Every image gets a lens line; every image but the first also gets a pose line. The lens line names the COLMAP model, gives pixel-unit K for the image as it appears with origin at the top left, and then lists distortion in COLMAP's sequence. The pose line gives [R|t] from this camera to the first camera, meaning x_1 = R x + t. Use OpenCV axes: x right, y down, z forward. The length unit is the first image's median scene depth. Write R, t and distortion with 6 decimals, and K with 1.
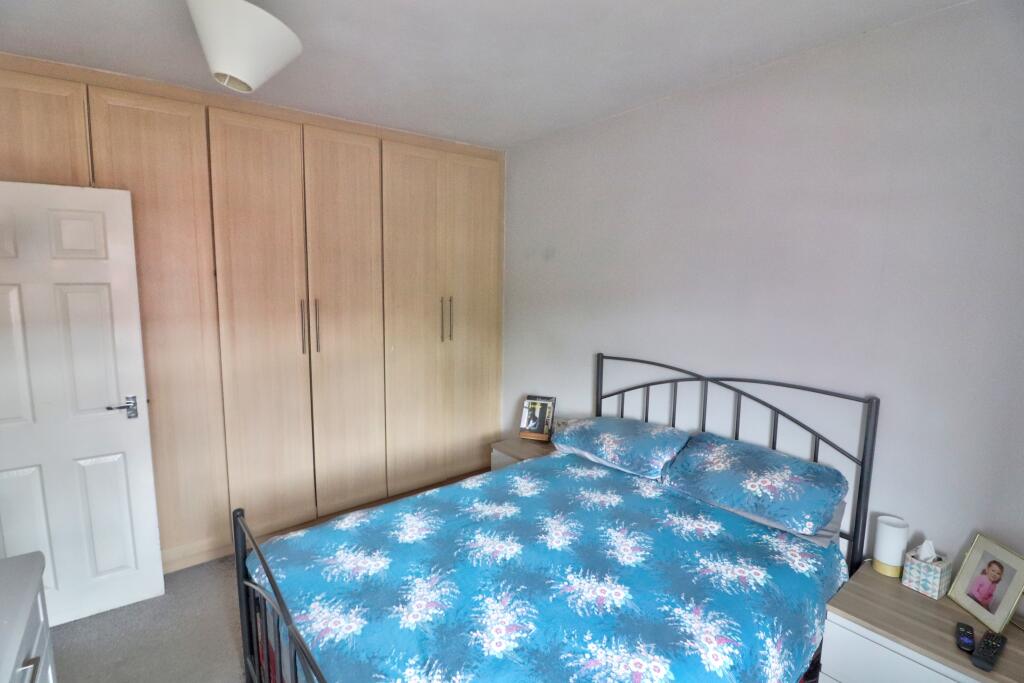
lens RADIAL K [[481.9, 0, 513.5], [0, 481.9, 339.7], [0, 0, 1]] dist [-0.008708, -0.002251]
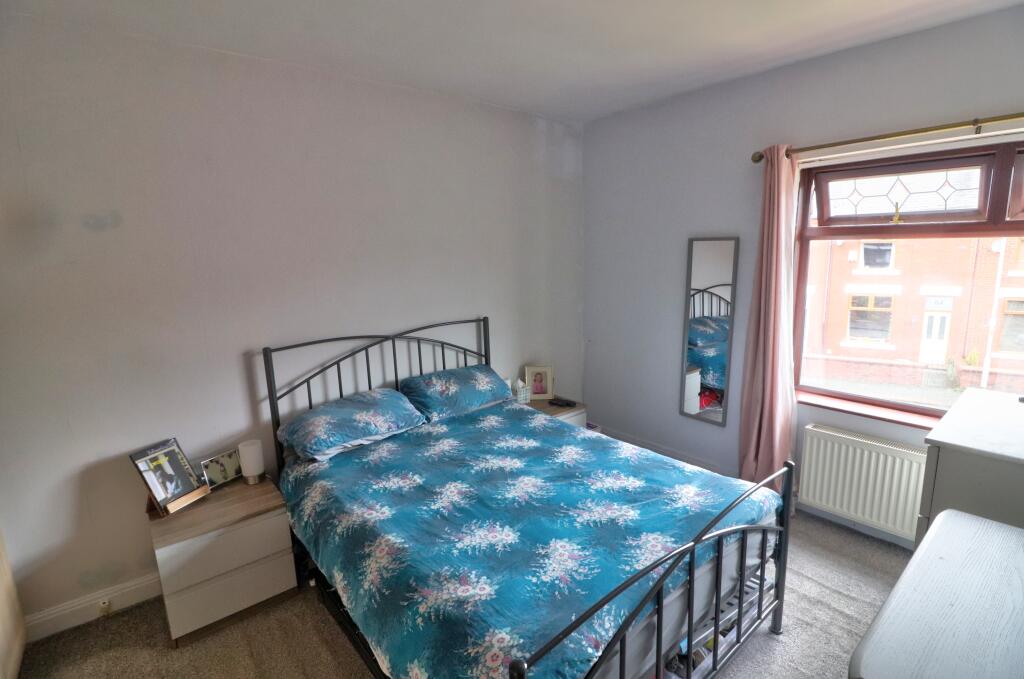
lens RADIAL K [[481.9, 0, 514.0], [0, 481.9, 342.4], [0, 0, 1]] dist [-0.008708, -0.002251]
pose [[-0.027621, -0.187224, 0.981929, -0.932075], [0.162222, 0.968443, 0.189216, -0.098014], [-0.986368, 0.164516, 0.003623, 0.836941]]
